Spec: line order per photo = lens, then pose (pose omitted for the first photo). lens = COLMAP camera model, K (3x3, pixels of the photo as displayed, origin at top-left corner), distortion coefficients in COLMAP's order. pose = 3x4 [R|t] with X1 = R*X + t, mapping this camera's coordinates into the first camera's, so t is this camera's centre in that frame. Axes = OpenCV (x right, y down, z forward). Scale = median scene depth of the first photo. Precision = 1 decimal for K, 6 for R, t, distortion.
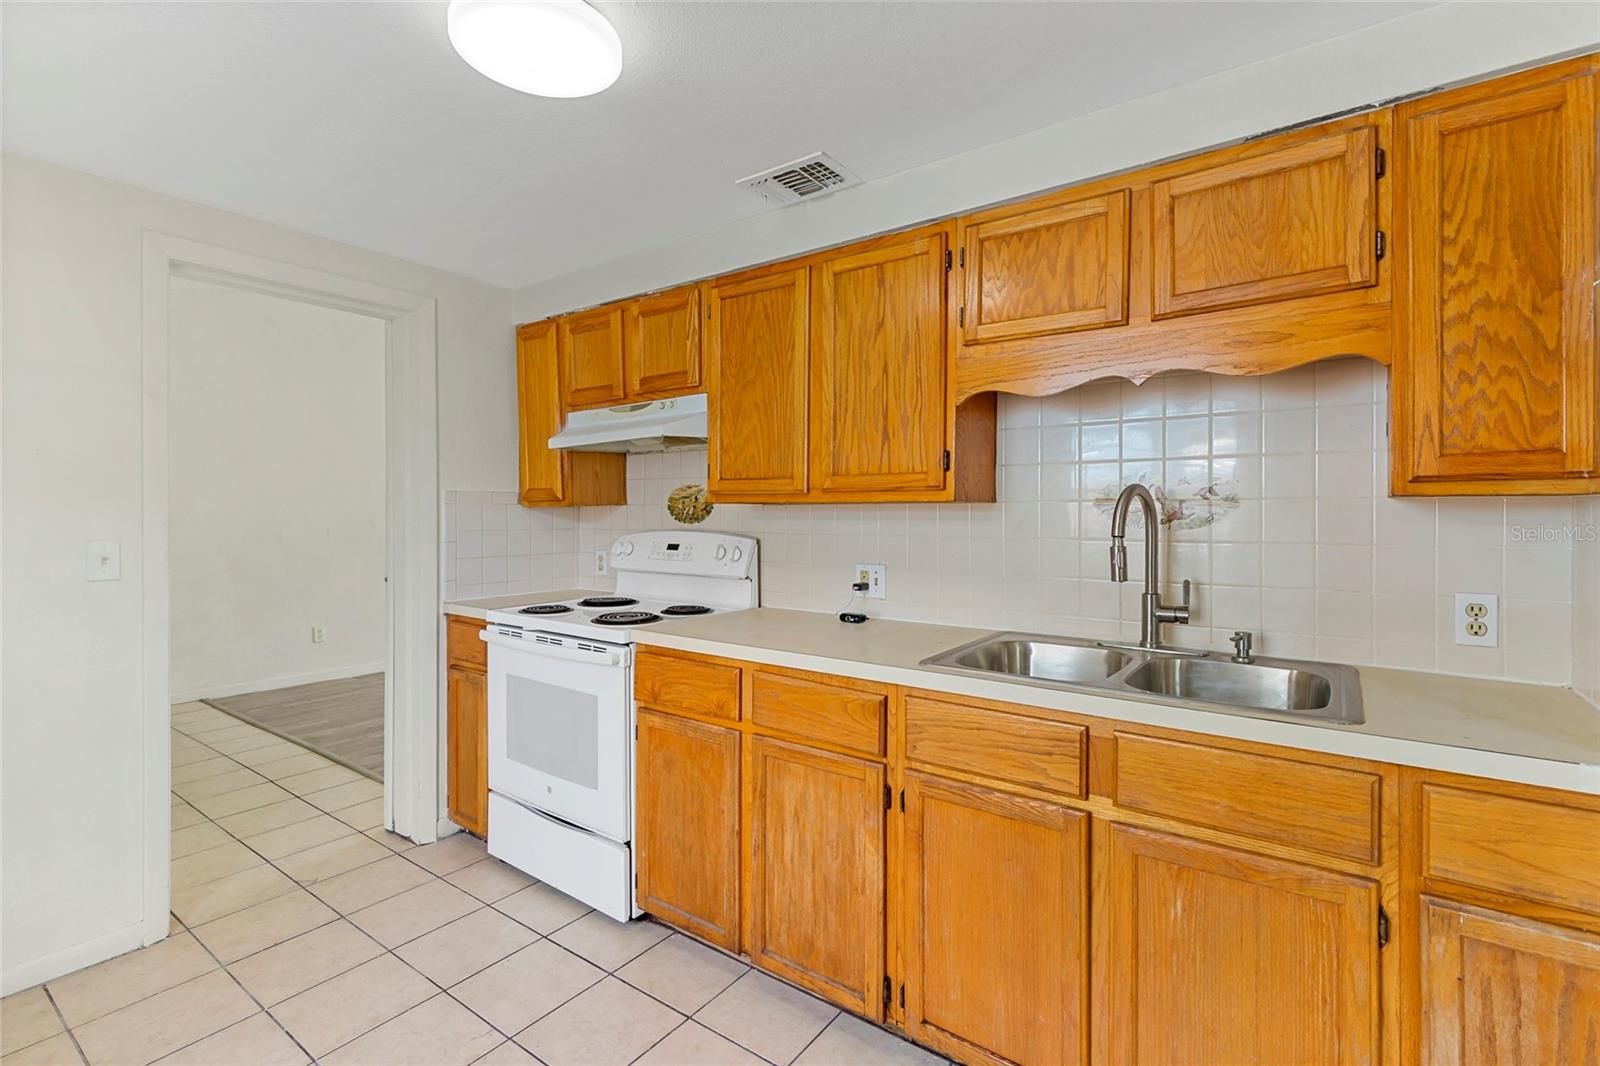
lens RADIAL K [[726.6, 0, 811.3], [0, 726.6, 517.7], [0, 0, 1]] dist [0.000493, -0.000540]
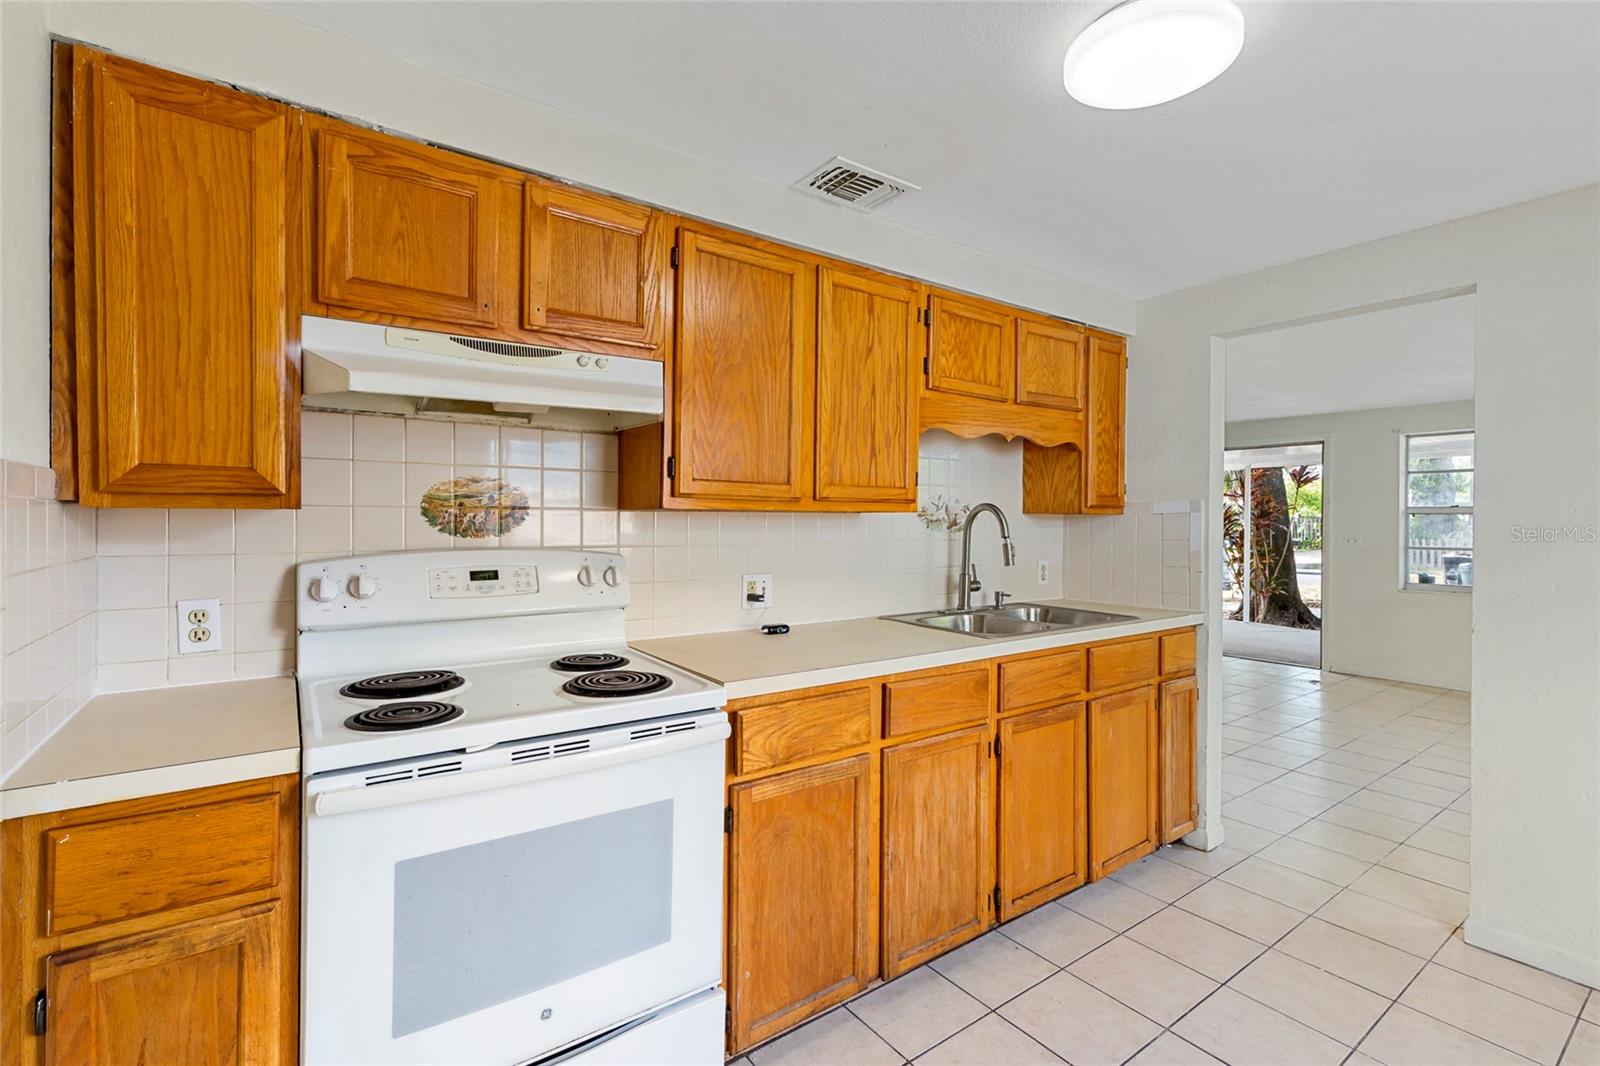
lens RADIAL K [[726.6, 0, 814.3], [0, 726.6, 531.4], [0, 0, 1]] dist [0.000493, -0.000540]
pose [[0.309891, -0.015569, 0.950645, -0.956488], [0.002961, 0.999877, 0.015410, -0.009576], [-0.950767, -0.001960, 0.309899, 0.728777]]
